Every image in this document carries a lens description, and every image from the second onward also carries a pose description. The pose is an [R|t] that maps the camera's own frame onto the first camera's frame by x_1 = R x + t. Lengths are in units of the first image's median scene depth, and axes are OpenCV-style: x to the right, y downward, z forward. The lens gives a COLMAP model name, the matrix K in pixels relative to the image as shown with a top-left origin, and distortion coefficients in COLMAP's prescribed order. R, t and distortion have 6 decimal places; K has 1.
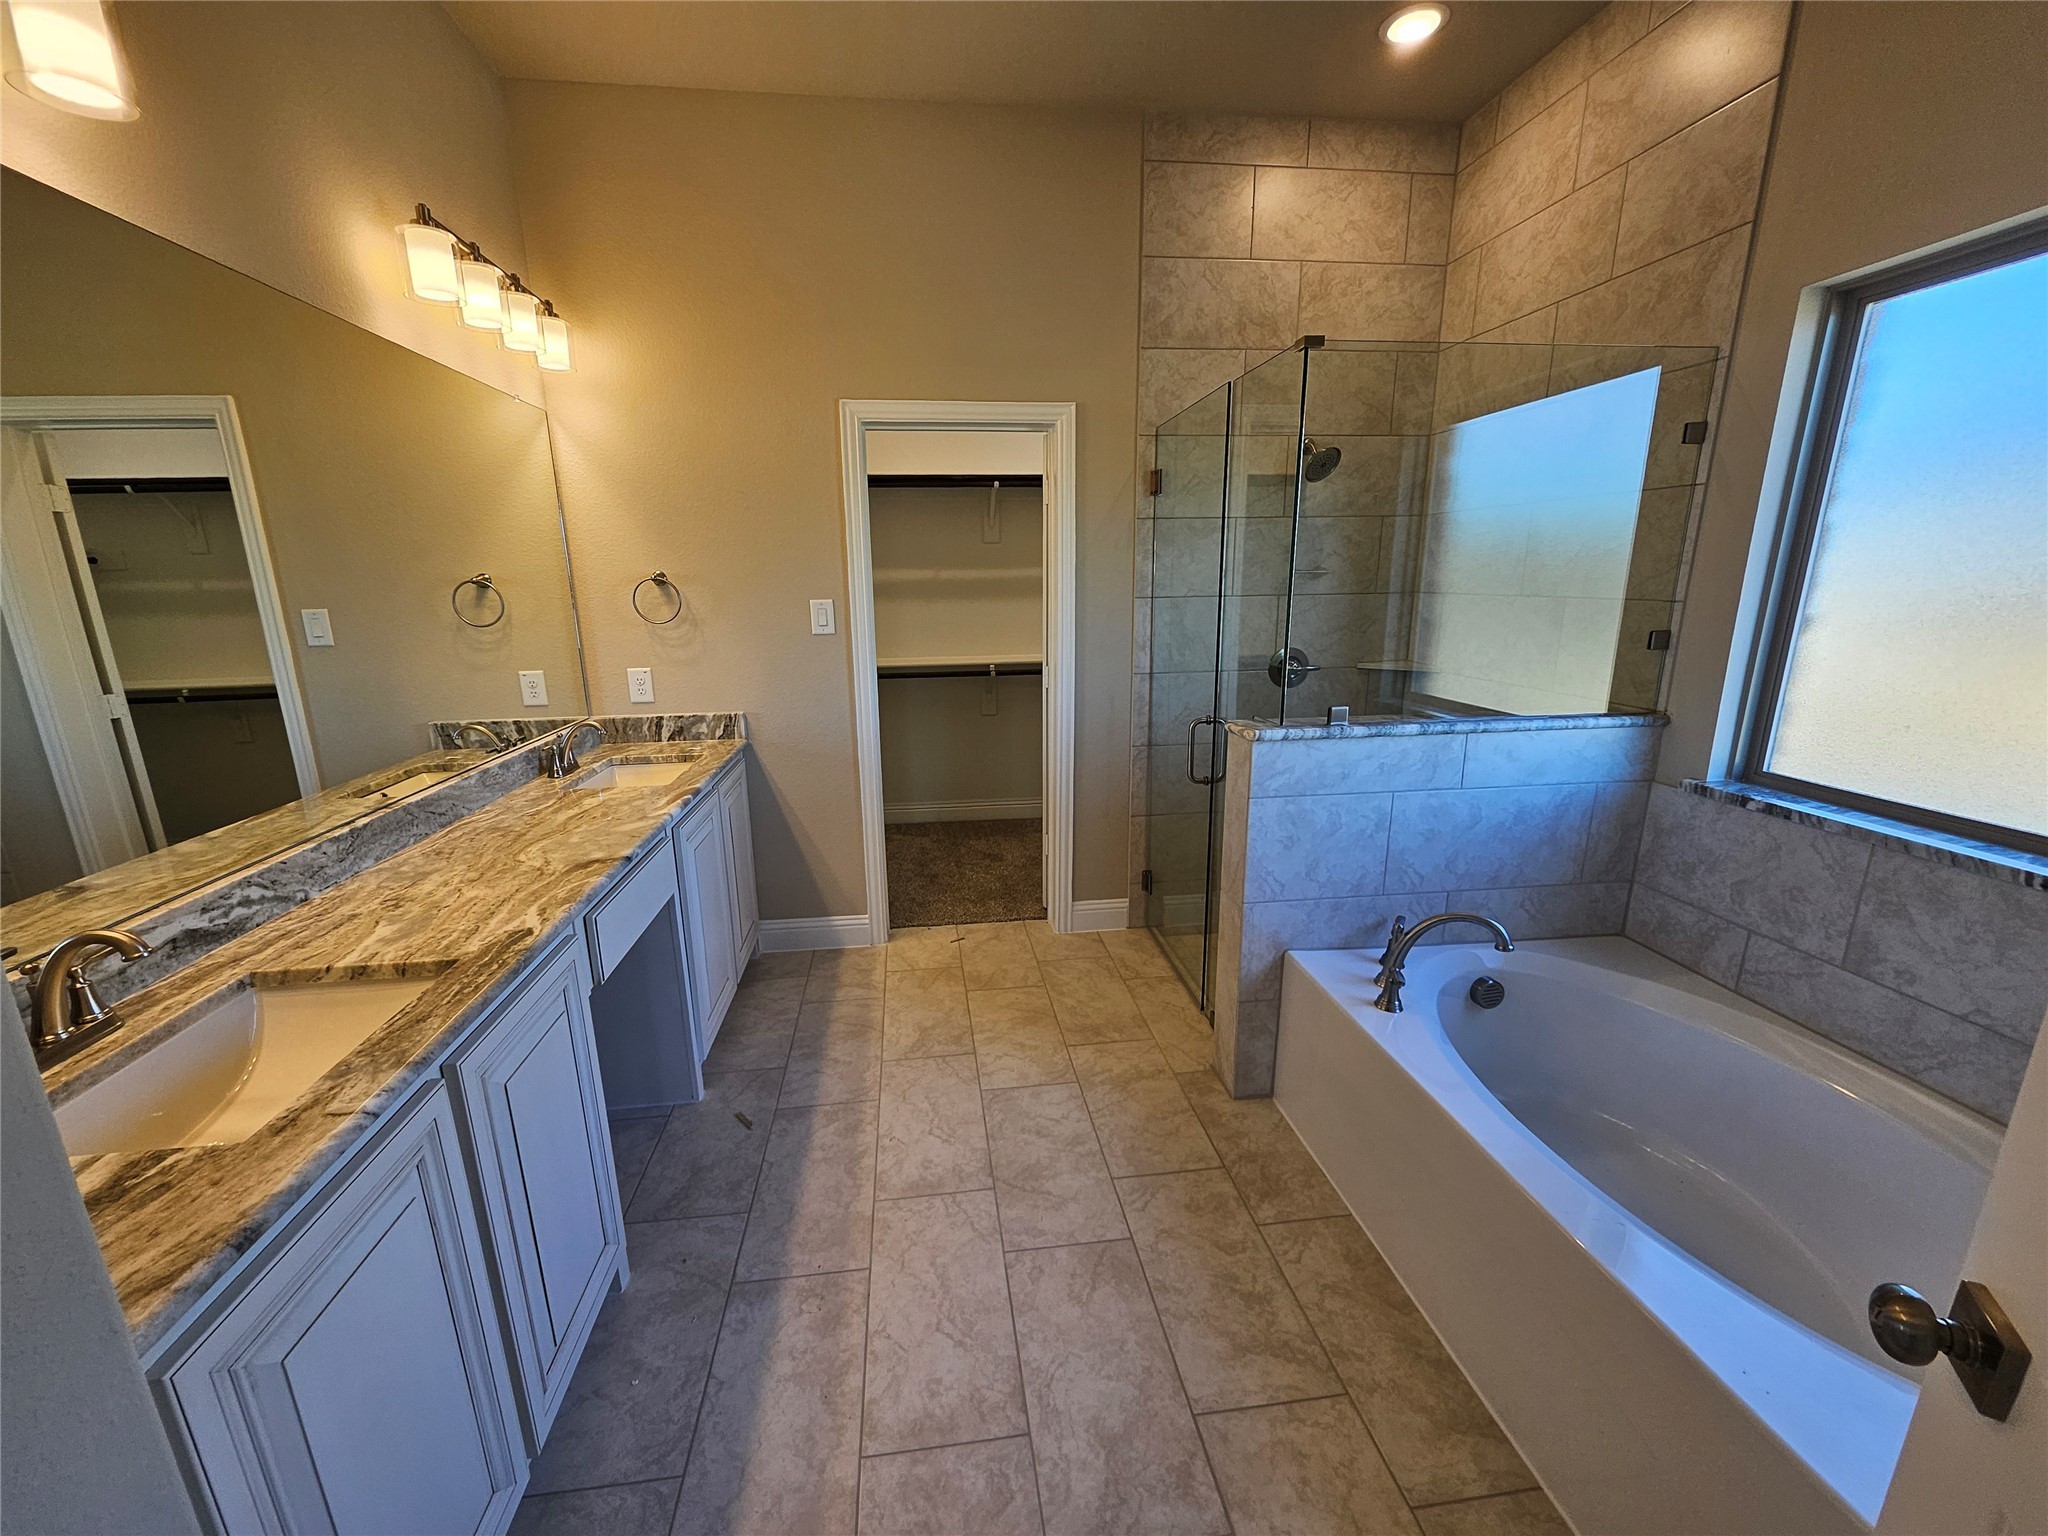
lens RADIAL K [[800.5, 0, 1016.8], [0, 800.5, 771.6], [0, 0, 1]] dist [-0.003011, 0.000122]
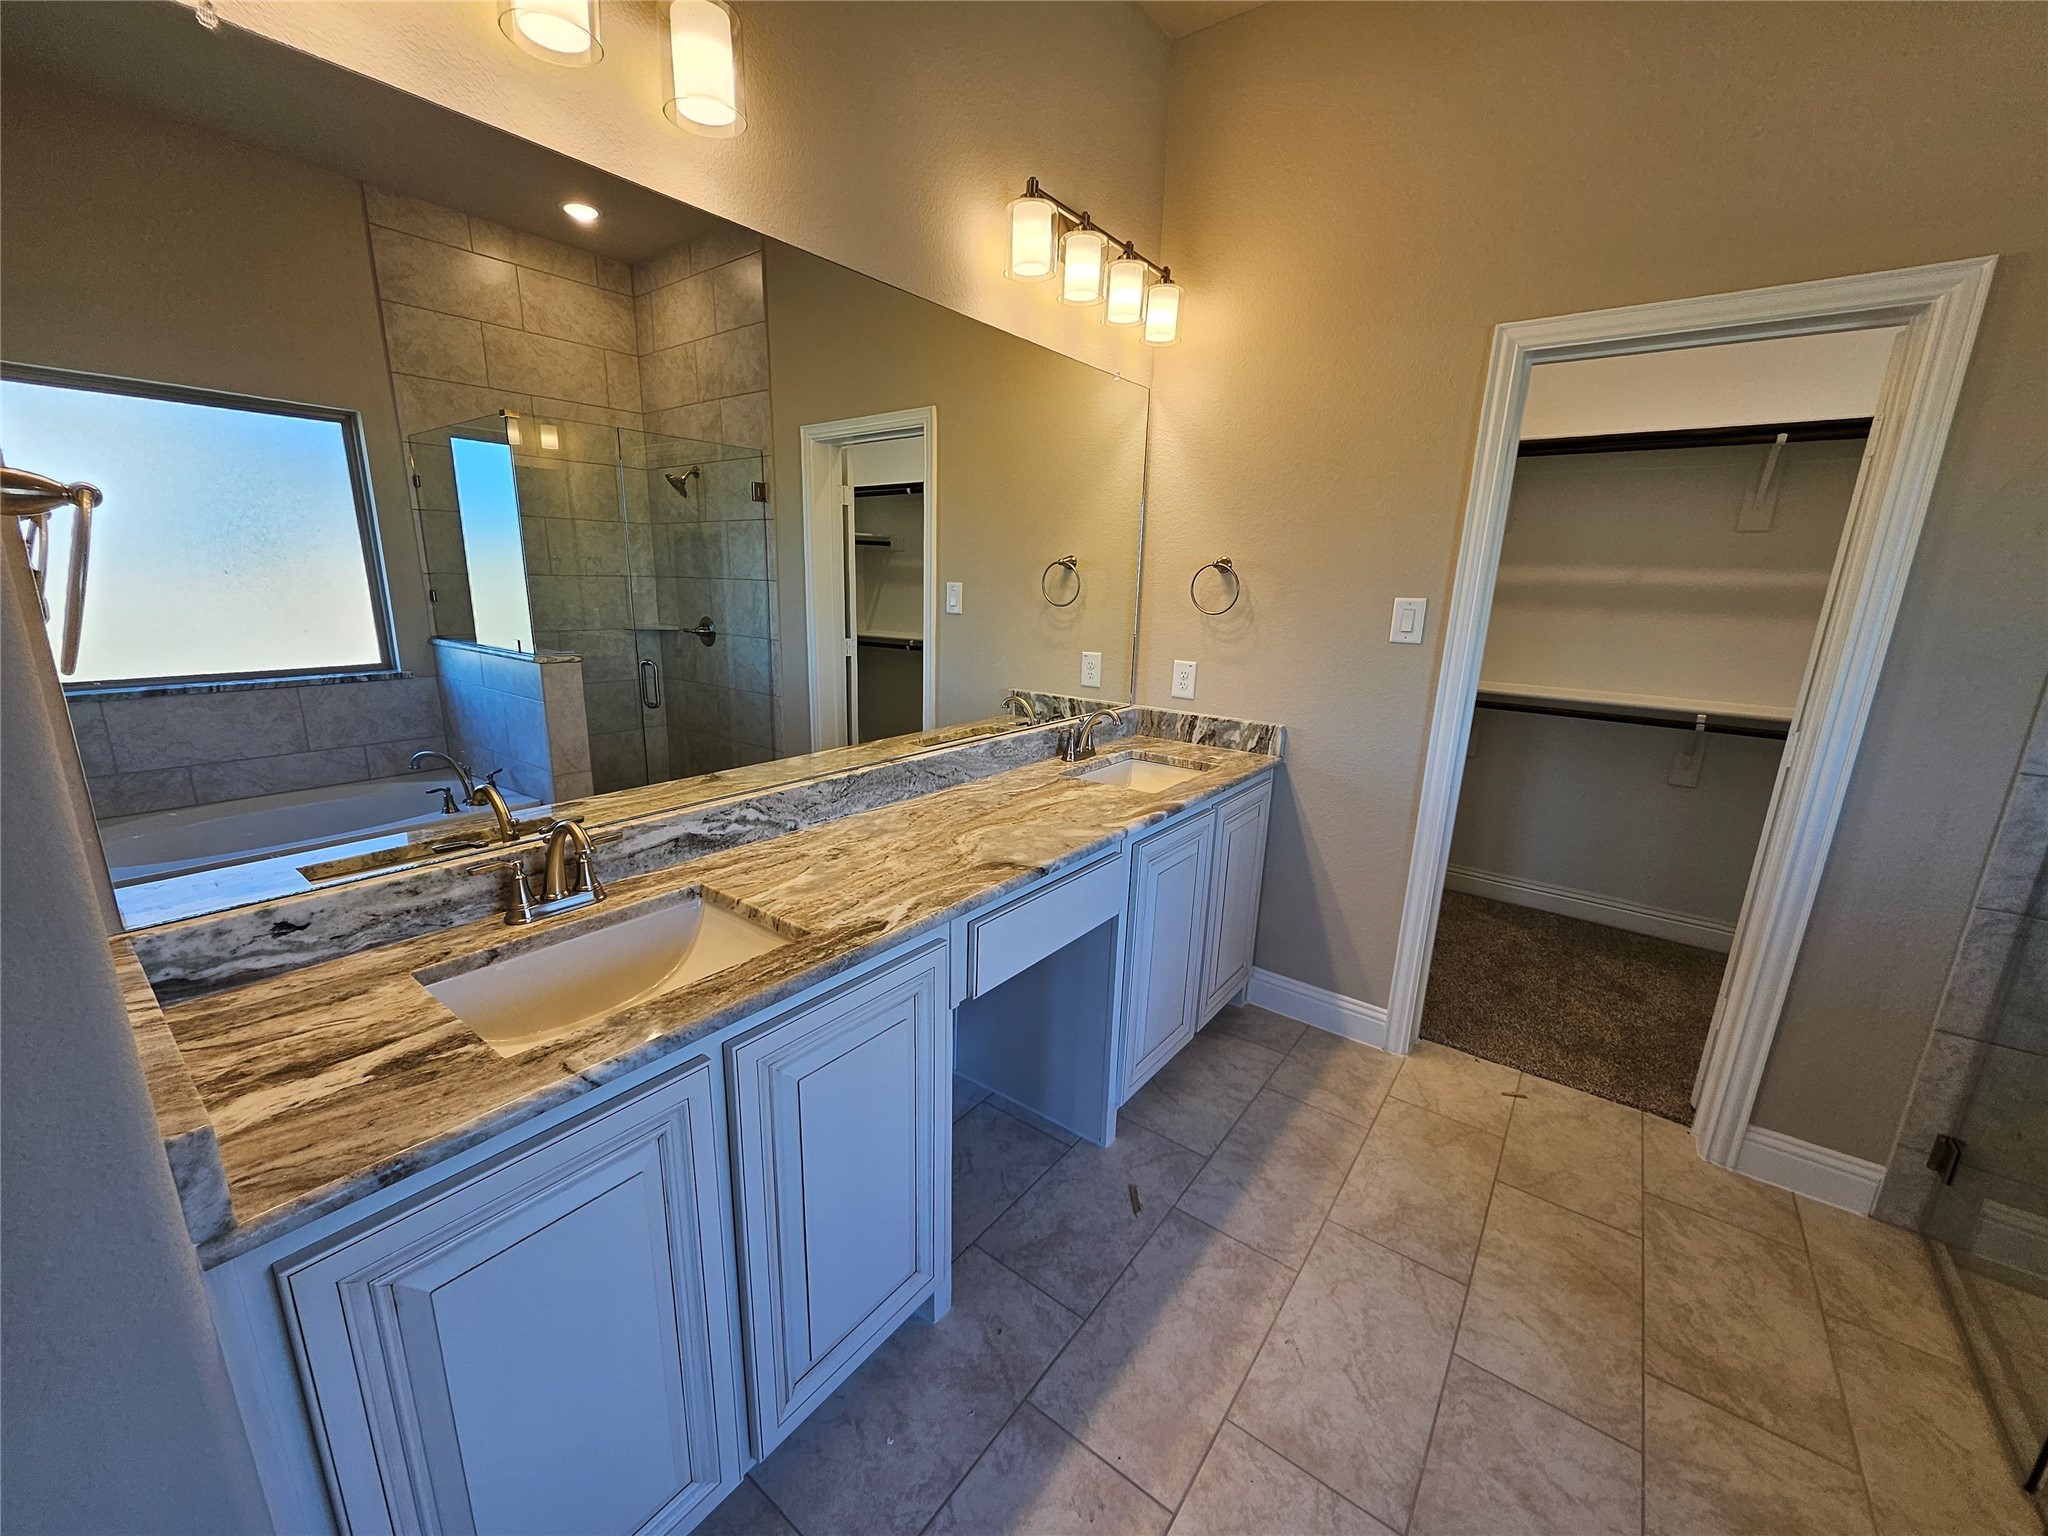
lens RADIAL K [[800.5, 0, 1013.1], [0, 800.5, 770.4], [0, 0, 1]] dist [-0.003011, 0.000122]
pose [[0.703228, 0.199558, -0.682383, 0.050635], [-0.201380, 0.976402, 0.078010, -0.043498], [0.681848, 0.082560, 0.726820, 0.232834]]
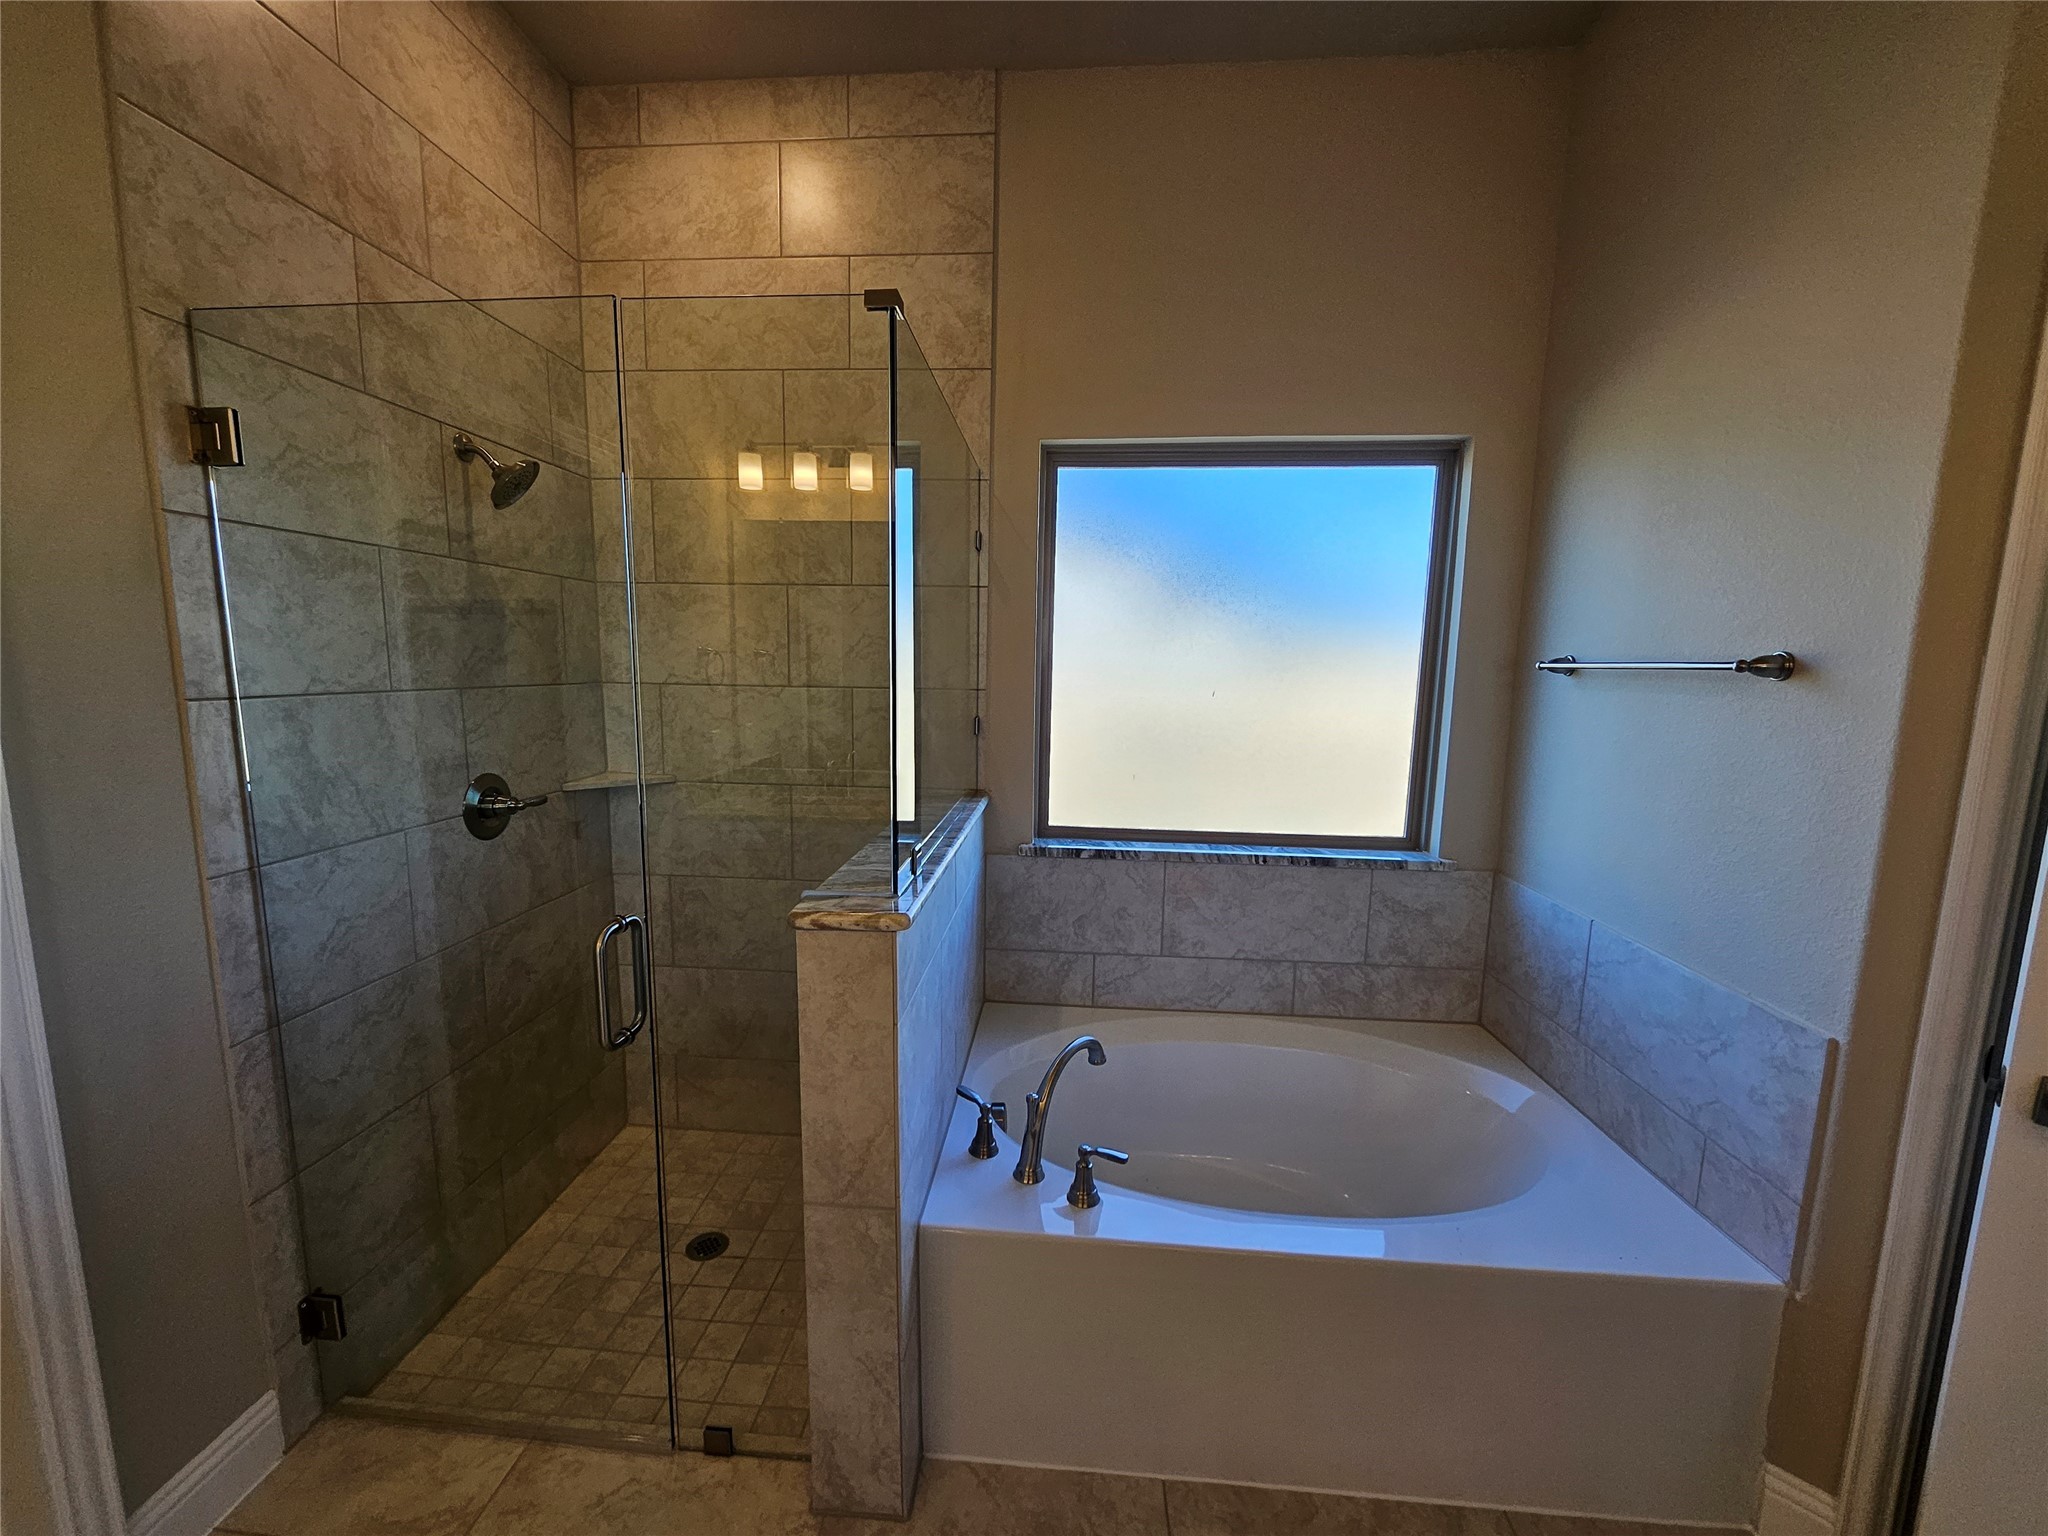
lens RADIAL K [[800.5, 0, 1023.9], [0, 800.5, 772.6], [0, 0, 1]] dist [-0.003011, 0.000122]
pose [[0.204741, -0.116424, 0.971868, -0.216837], [0.213790, 0.974247, 0.071670, -0.151092], [-0.955183, 0.193102, 0.224359, 0.643370]]
